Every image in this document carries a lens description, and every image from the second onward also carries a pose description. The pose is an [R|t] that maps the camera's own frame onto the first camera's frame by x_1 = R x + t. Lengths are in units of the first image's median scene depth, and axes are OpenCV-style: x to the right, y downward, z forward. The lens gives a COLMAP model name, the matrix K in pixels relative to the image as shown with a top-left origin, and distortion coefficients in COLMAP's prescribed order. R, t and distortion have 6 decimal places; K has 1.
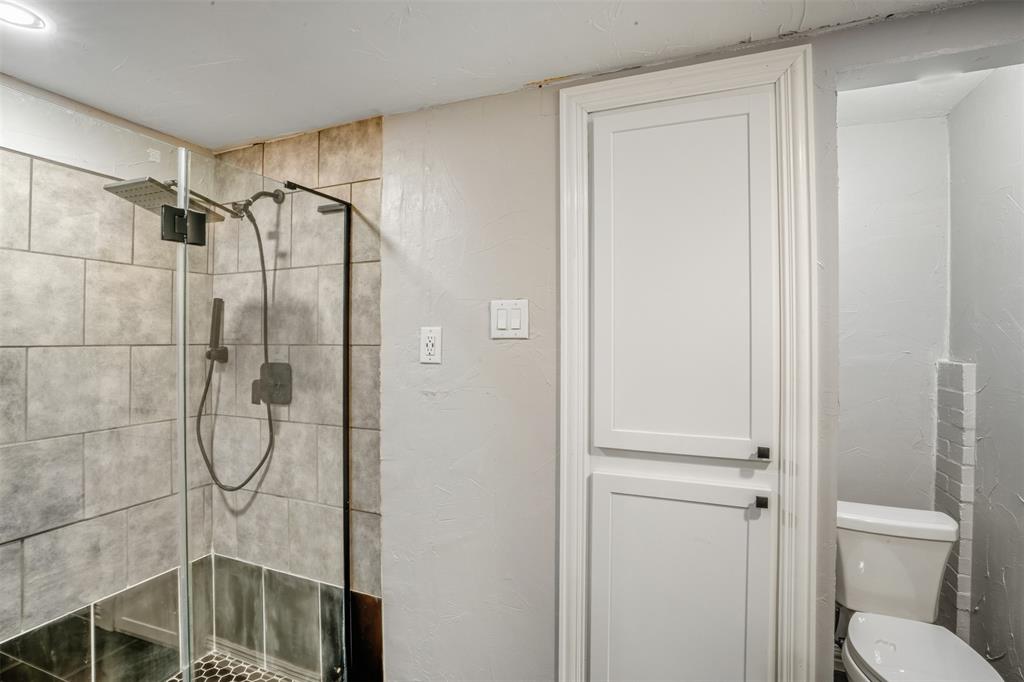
lens RADIAL K [[490.9, 0, 521.1], [0, 490.9, 335.2], [0, 0, 1]] dist [-0.045628, 0.015085]
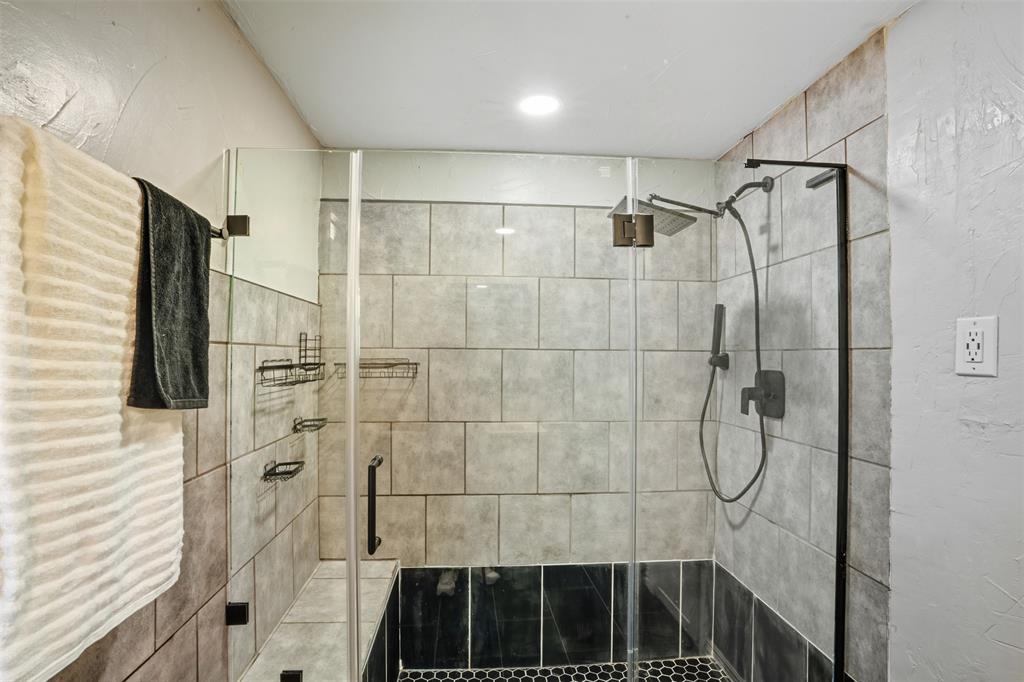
lens RADIAL K [[490.9, 0, 505.6], [0, 490.9, 345.7], [0, 0, 1]] dist [-0.045628, 0.015085]
pose [[0.446273, -0.012525, -0.894809, 0.082769], [0.000211, 0.999903, -0.013891, 0.025585], [0.894897, 0.006011, 0.446233, 0.183683]]
